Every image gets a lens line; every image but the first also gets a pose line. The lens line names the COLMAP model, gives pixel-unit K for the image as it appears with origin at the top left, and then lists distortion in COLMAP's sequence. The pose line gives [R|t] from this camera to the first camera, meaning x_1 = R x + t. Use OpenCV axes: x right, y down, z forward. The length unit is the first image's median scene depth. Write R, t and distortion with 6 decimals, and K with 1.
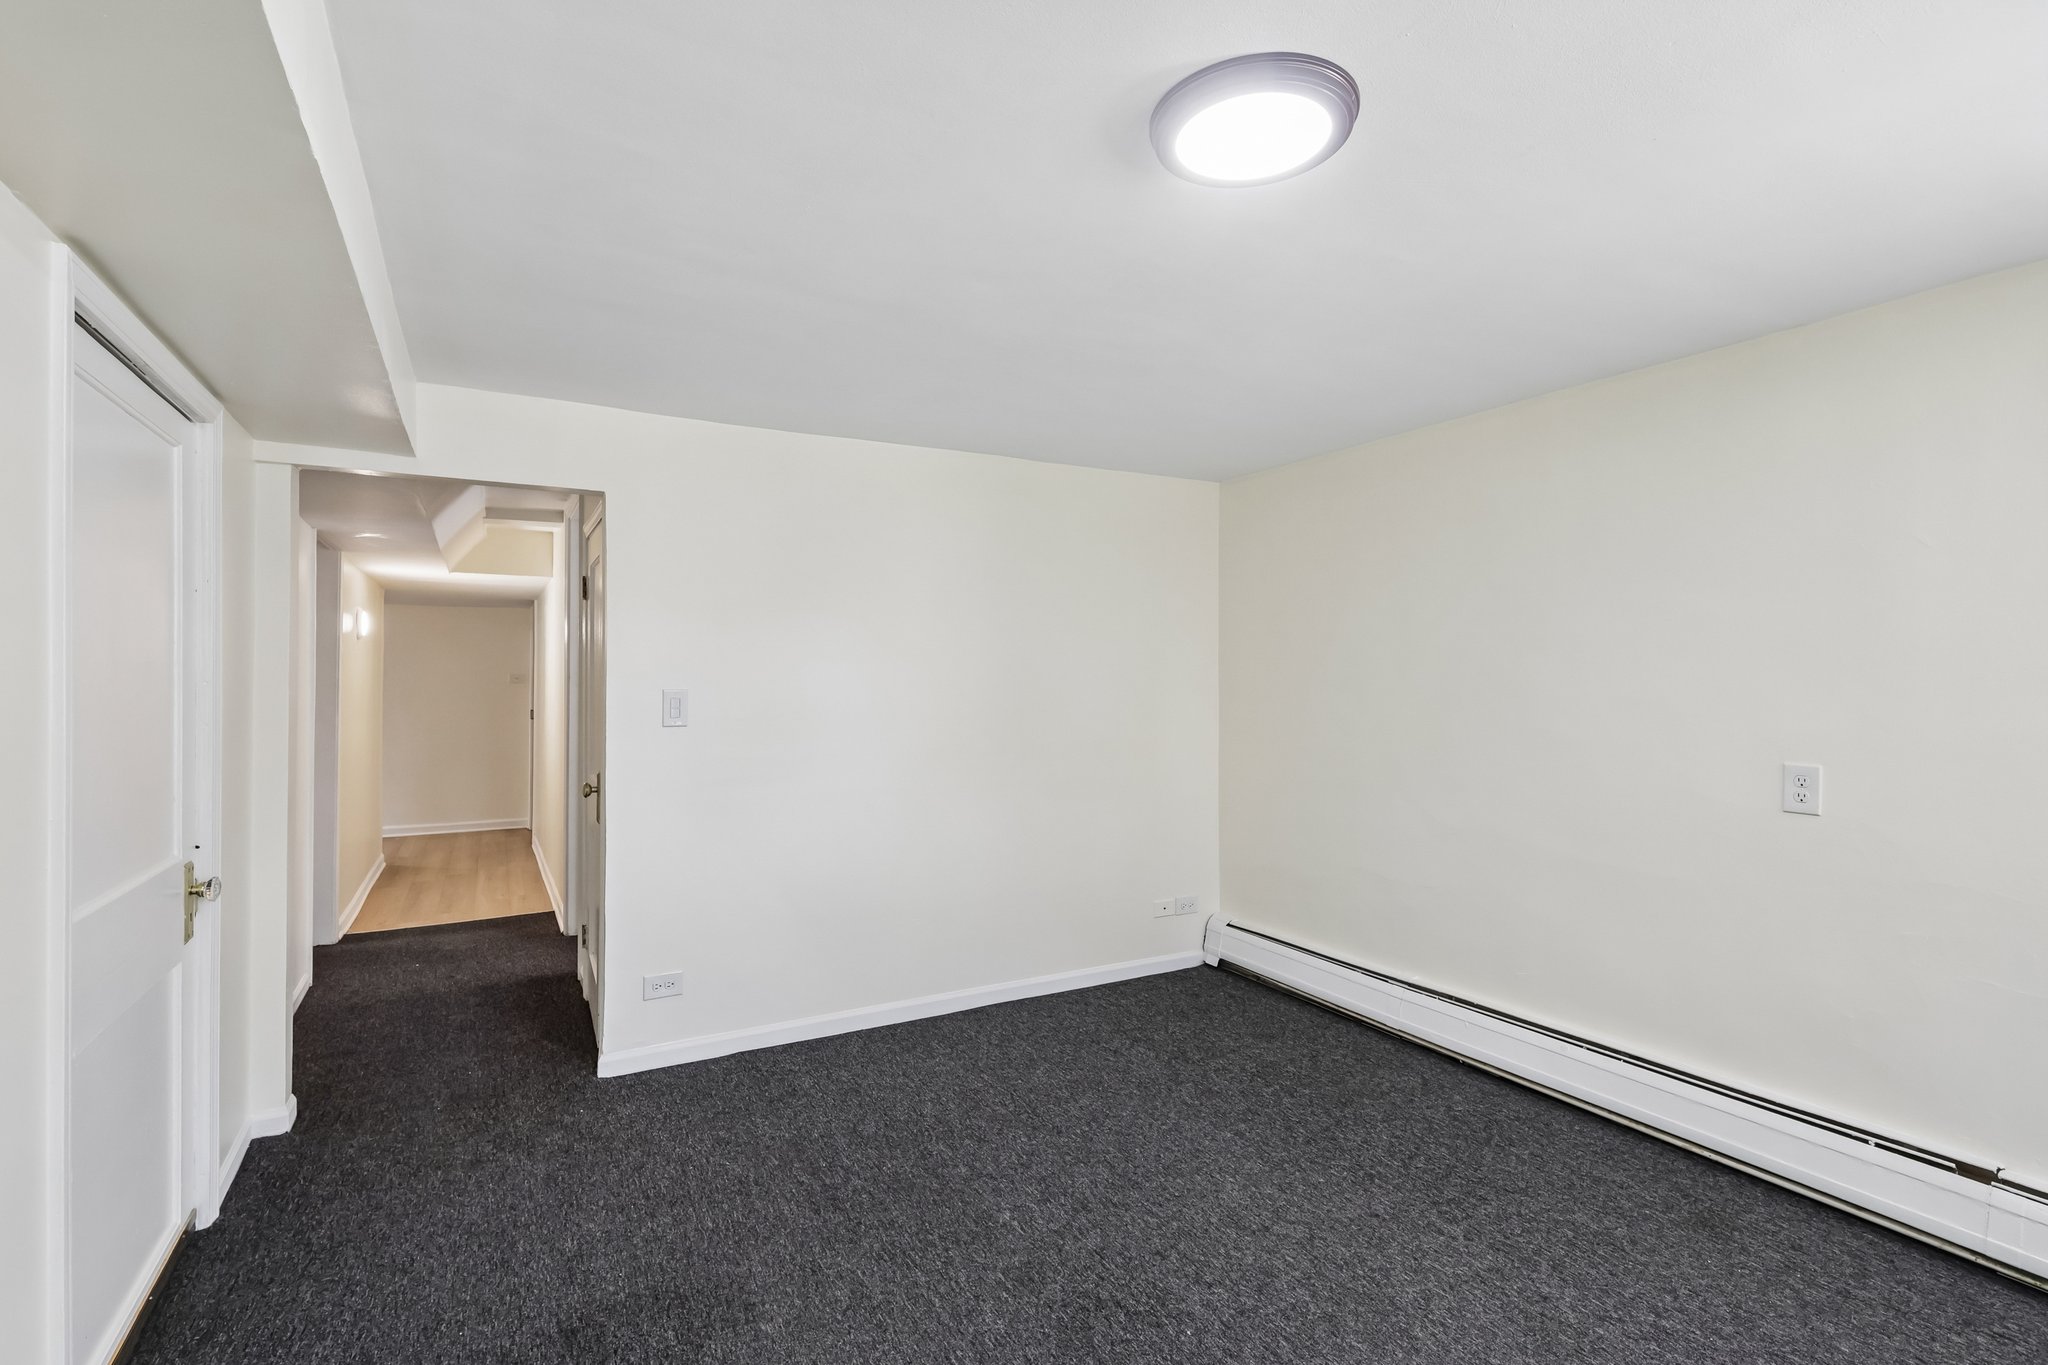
lens RADIAL K [[958.4, 0, 1024.2], [0, 958.4, 673.1], [0, 0, 1]] dist [0.009771, -0.002002]
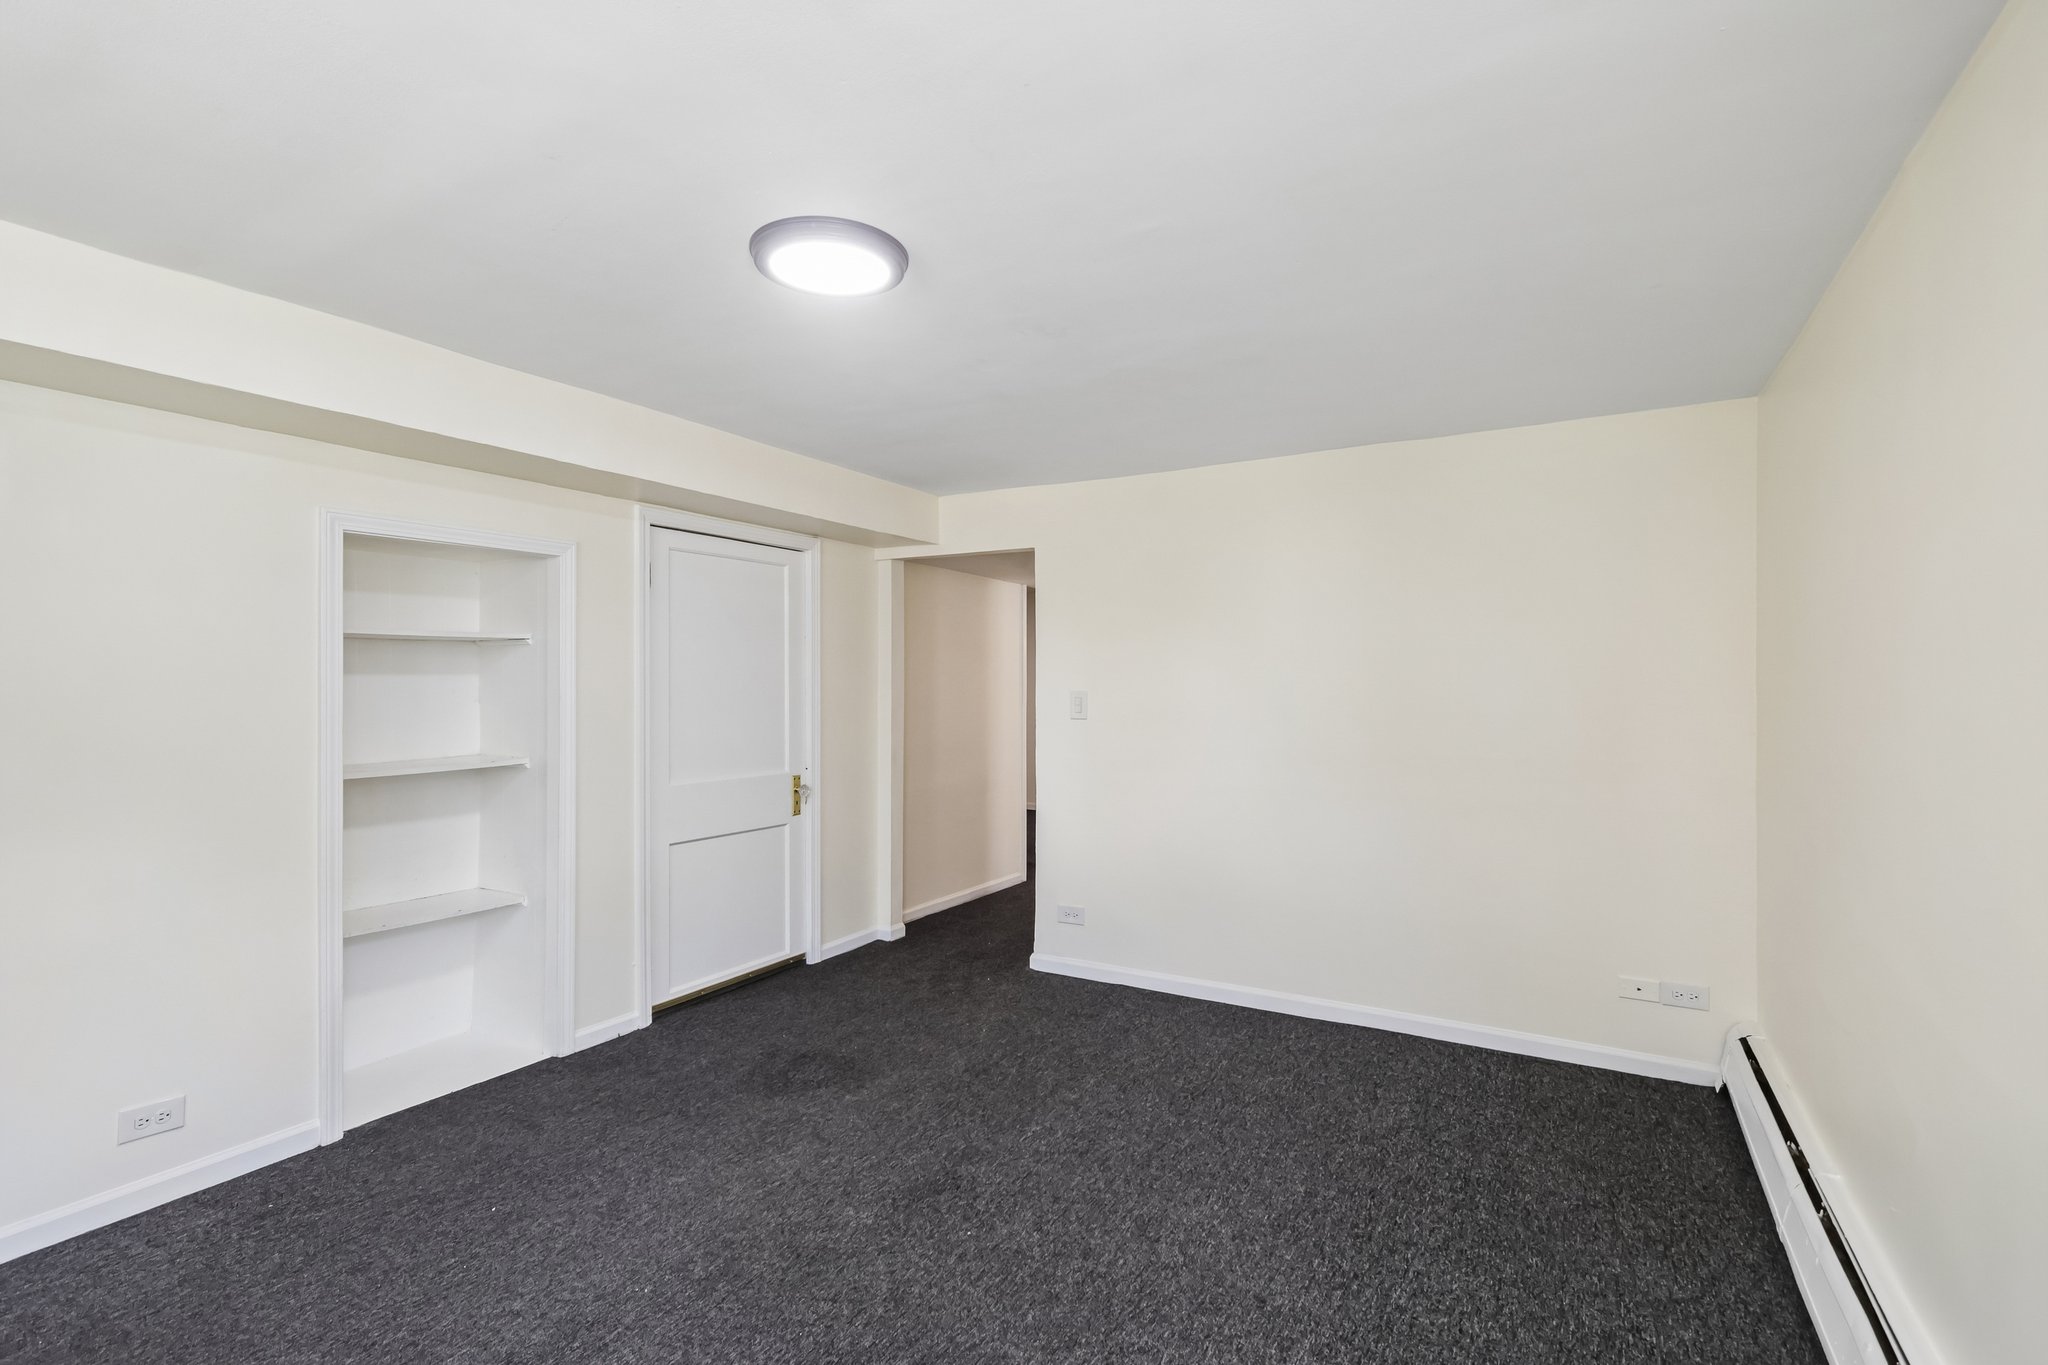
lens RADIAL K [[958.4, 0, 1019.9], [0, 958.4, 691.0], [0, 0, 1]] dist [0.009771, -0.002002]
pose [[0.502668, 0.004374, -0.864468, 0.747376], [0.005811, 0.999948, 0.008439, 0.006416], [0.864460, -0.009265, 0.502616, 0.287137]]
